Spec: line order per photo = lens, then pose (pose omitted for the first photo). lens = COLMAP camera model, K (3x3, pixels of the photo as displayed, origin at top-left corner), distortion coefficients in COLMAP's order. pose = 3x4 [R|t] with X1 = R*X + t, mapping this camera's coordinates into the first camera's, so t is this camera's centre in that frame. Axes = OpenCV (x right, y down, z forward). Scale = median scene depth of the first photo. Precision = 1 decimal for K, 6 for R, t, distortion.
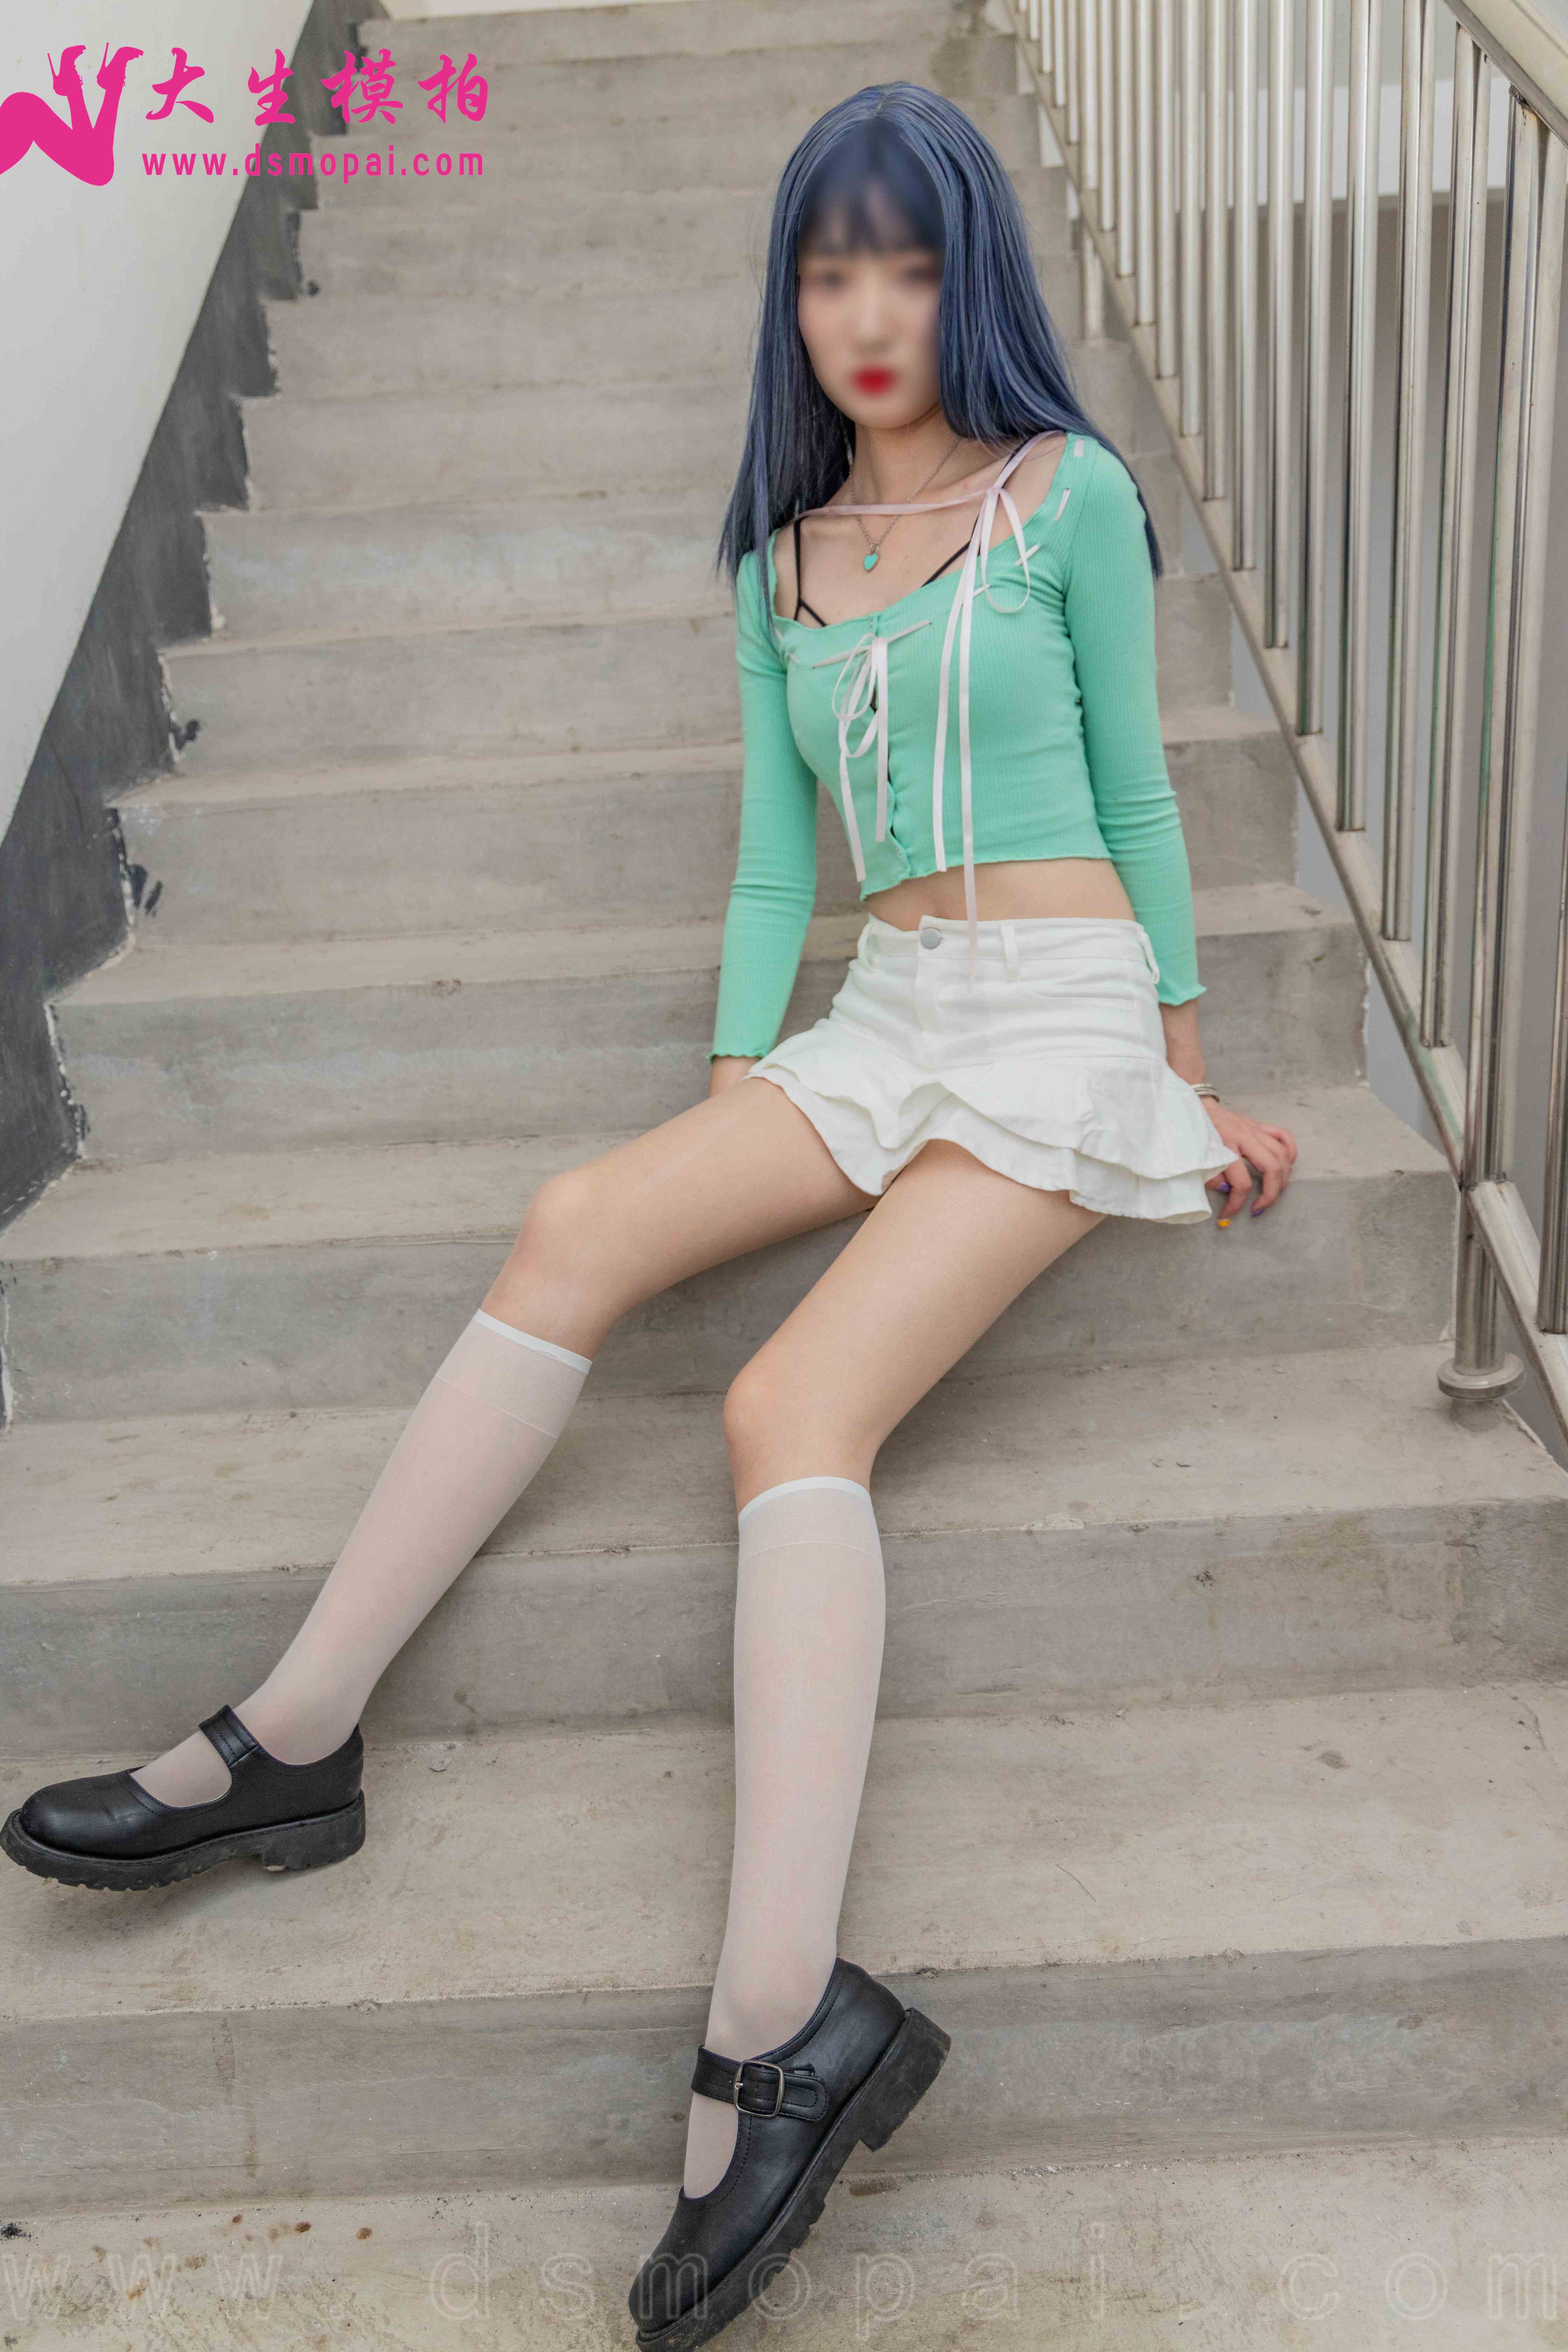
lens RADIAL K [[1942.1, 0, 799.0], [0, 1942.1, 1186.8], [0, 0, 1]] dist [-0.007118, 0.062840]
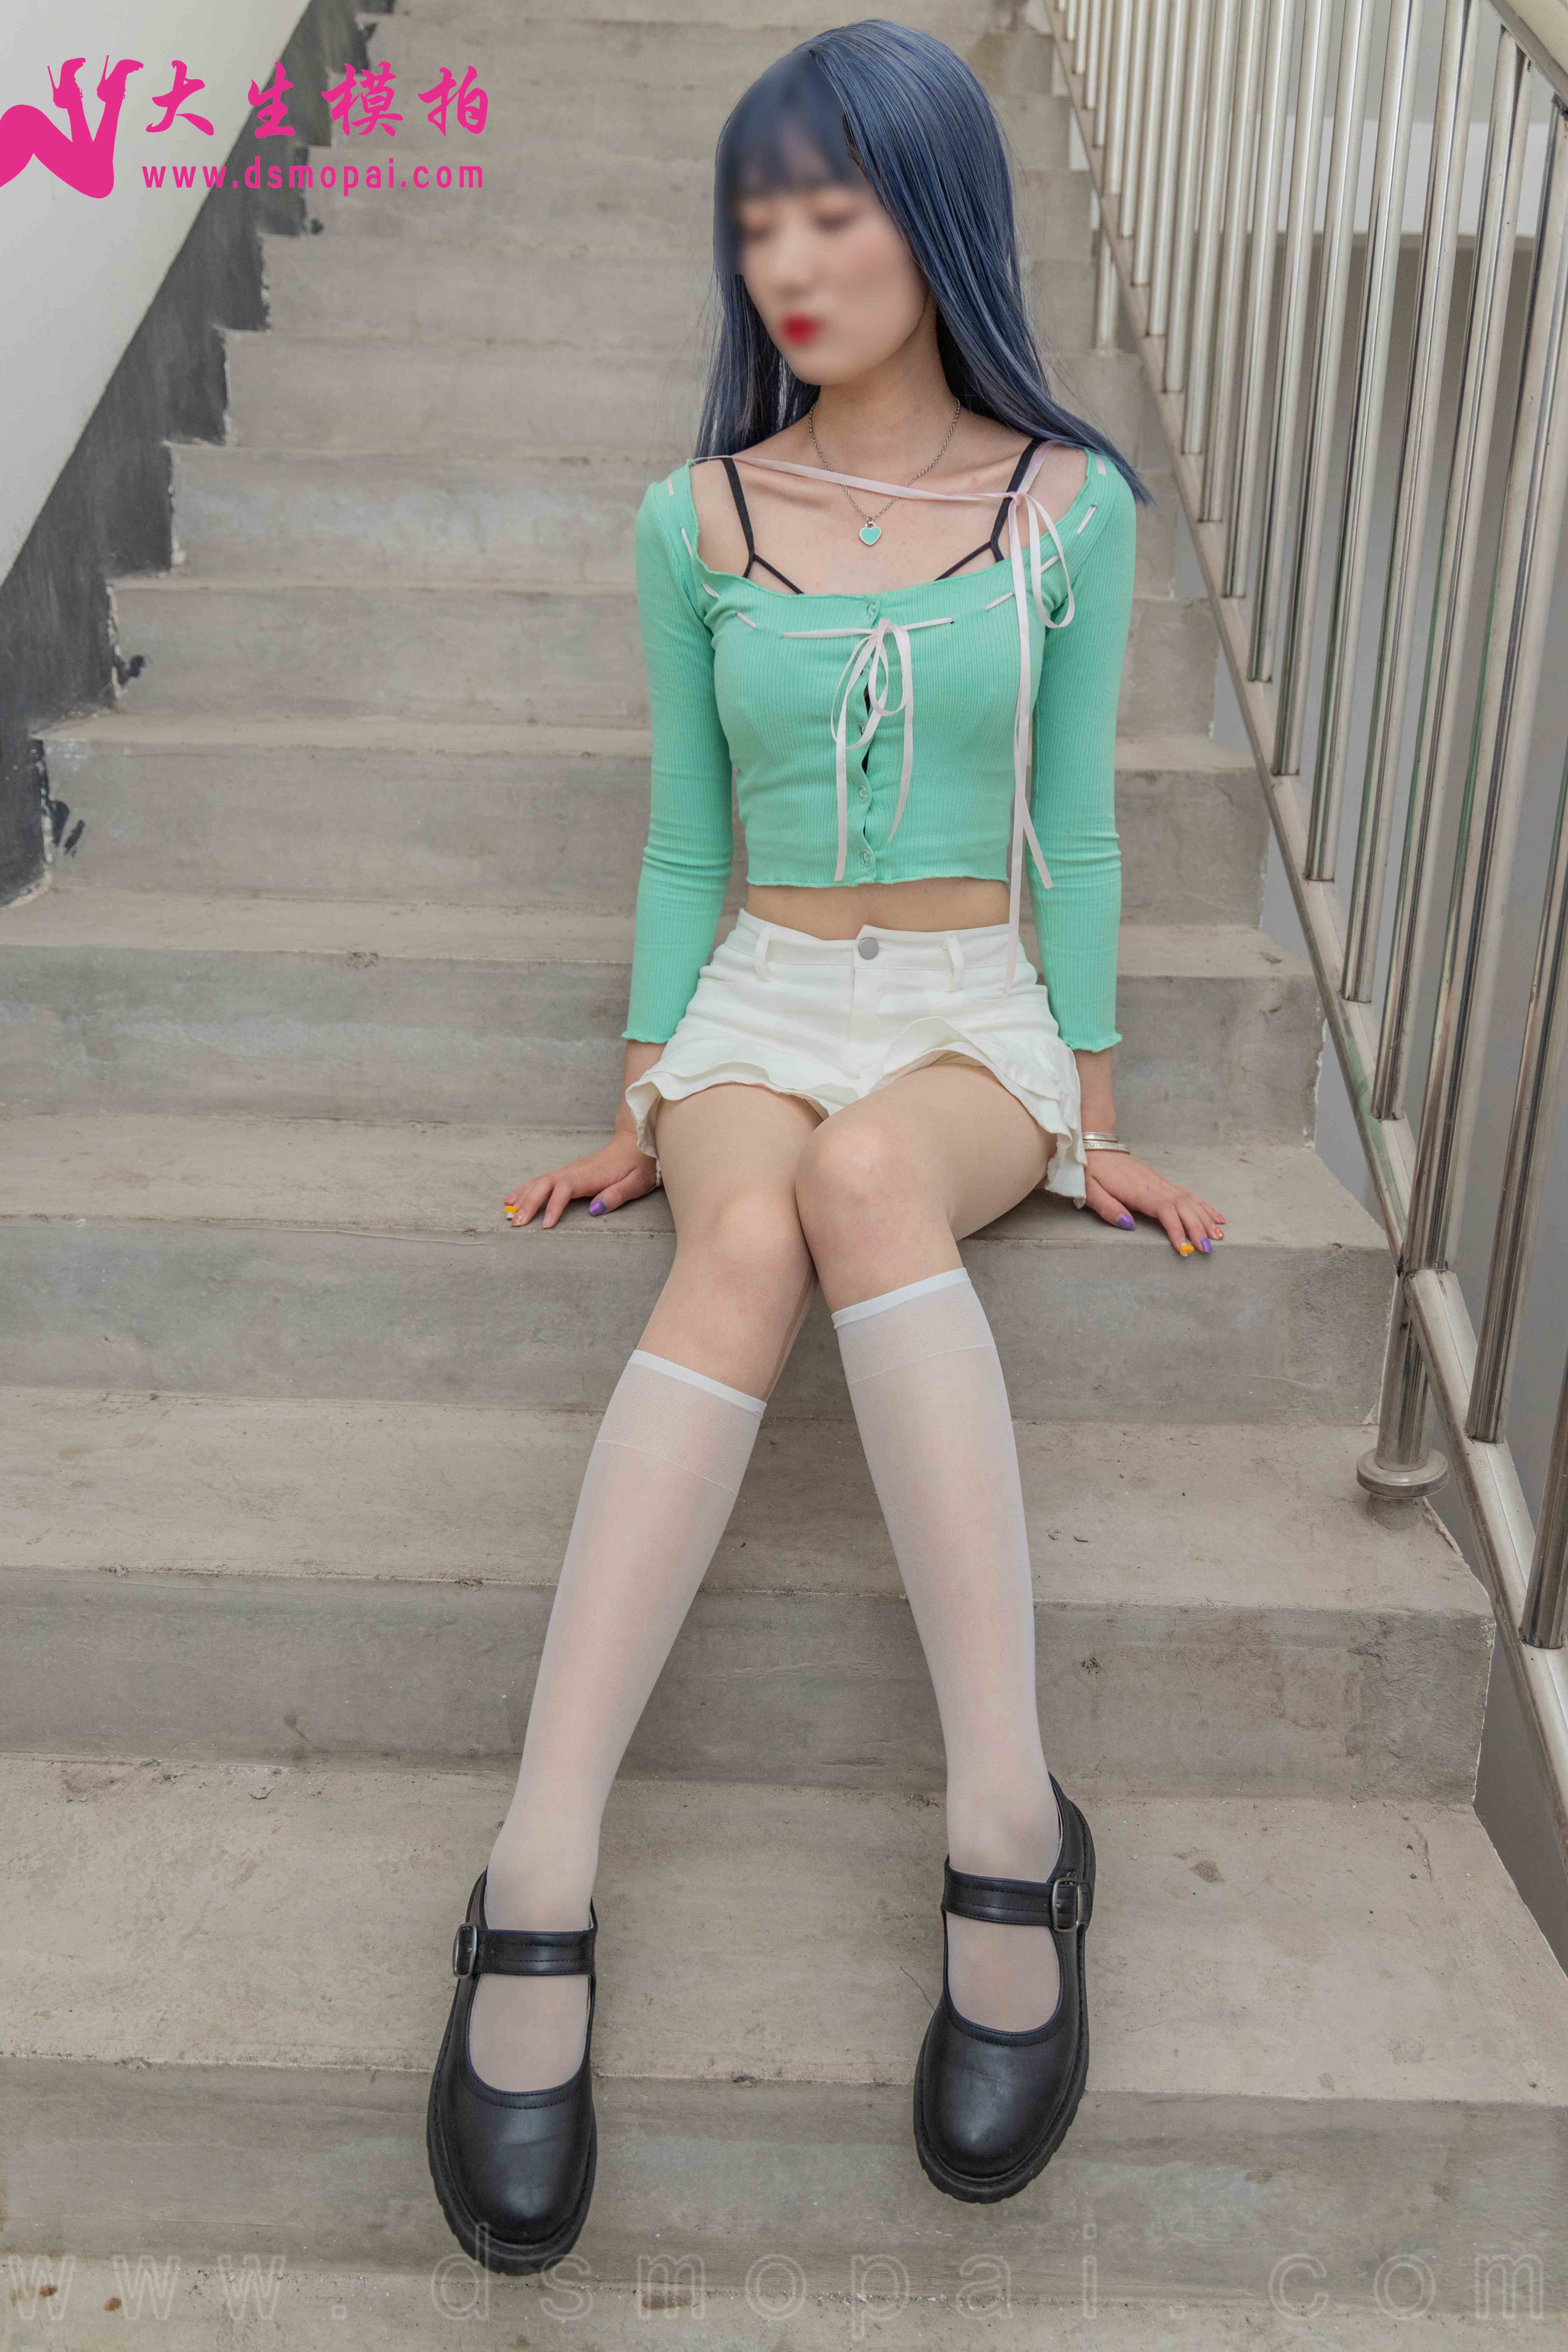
lens RADIAL K [[1895.9, 0, 776.1], [0, 1895.9, 1178.4], [0, 0, 1]] dist [0.005273, 0.006714]
pose [[0.996115, 0.087814, 0.006549, 0.023934], [-0.087861, 0.996106, 0.007310, -0.020119], [-0.005881, -0.007857, 0.999952, 0.066017]]
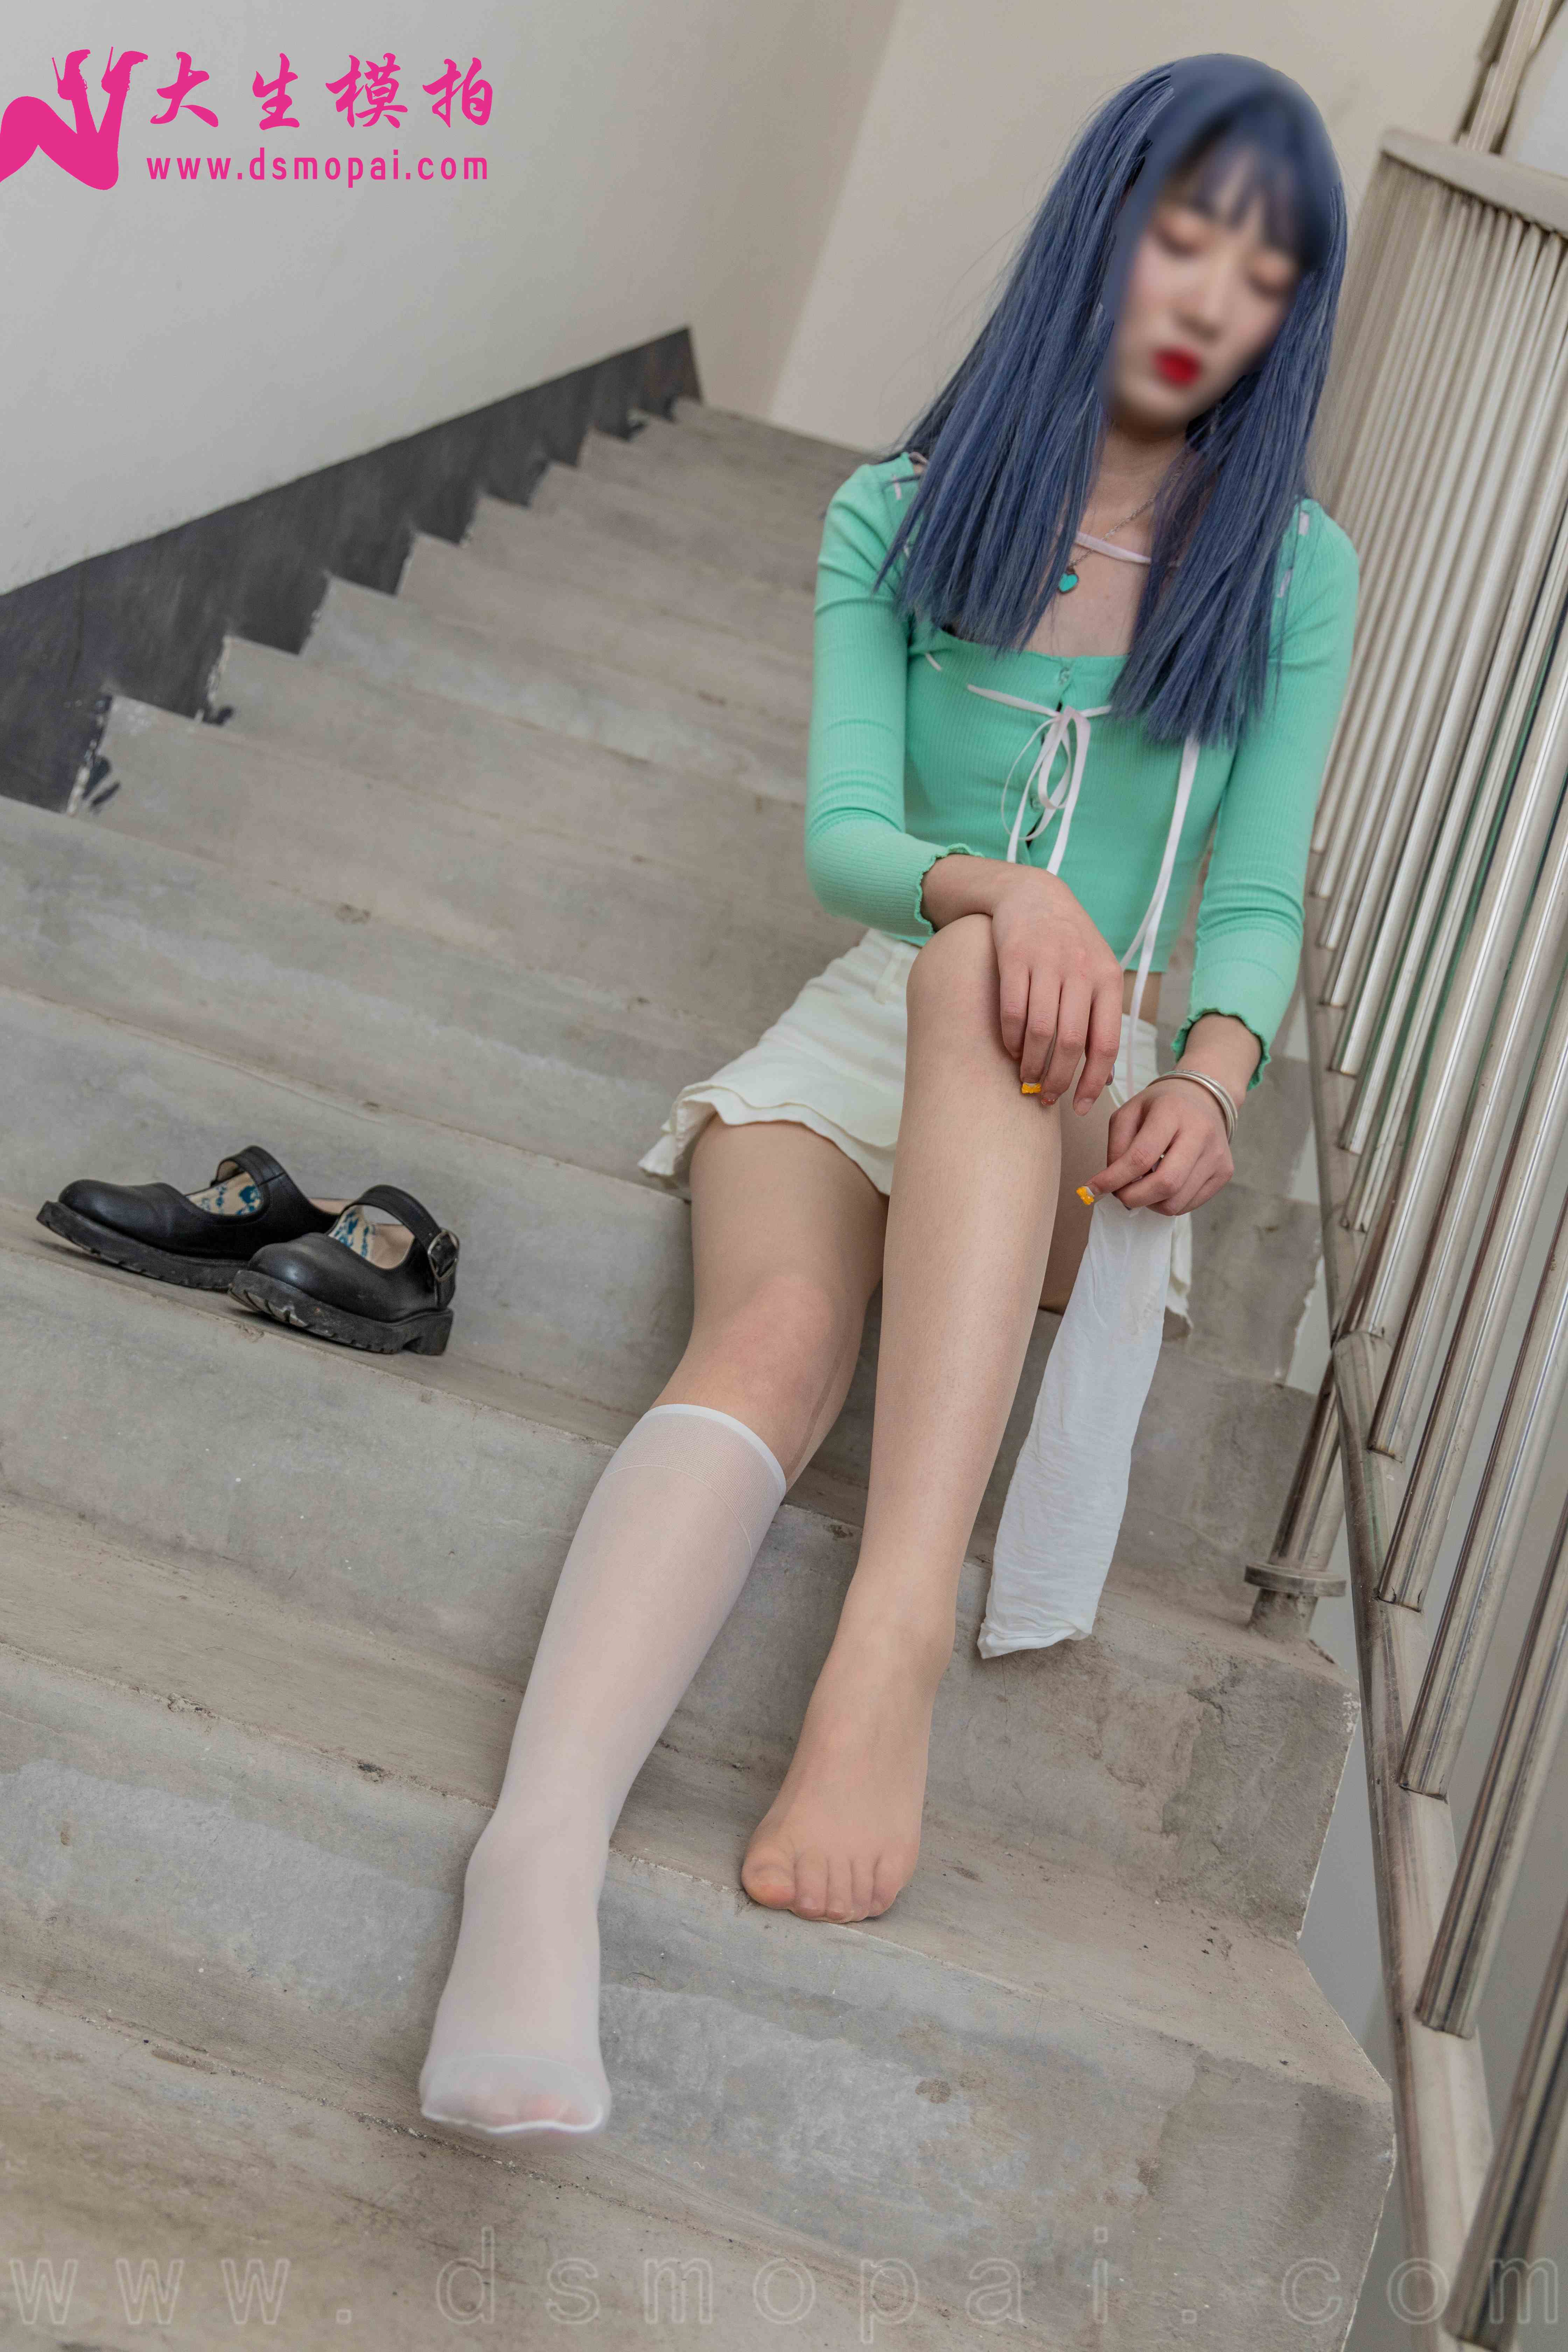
lens RADIAL K [[2260.9, 0, 787.6], [0, 2260.9, 1197.5], [0, 0, 1]] dist [0.020287, 0.005287]
pose [[0.930795, 0.357013, -0.078496, 0.136783], [-0.361553, 0.867534, -0.341560, 0.297436], [-0.053844, 0.346303, 0.936576, 0.042283]]
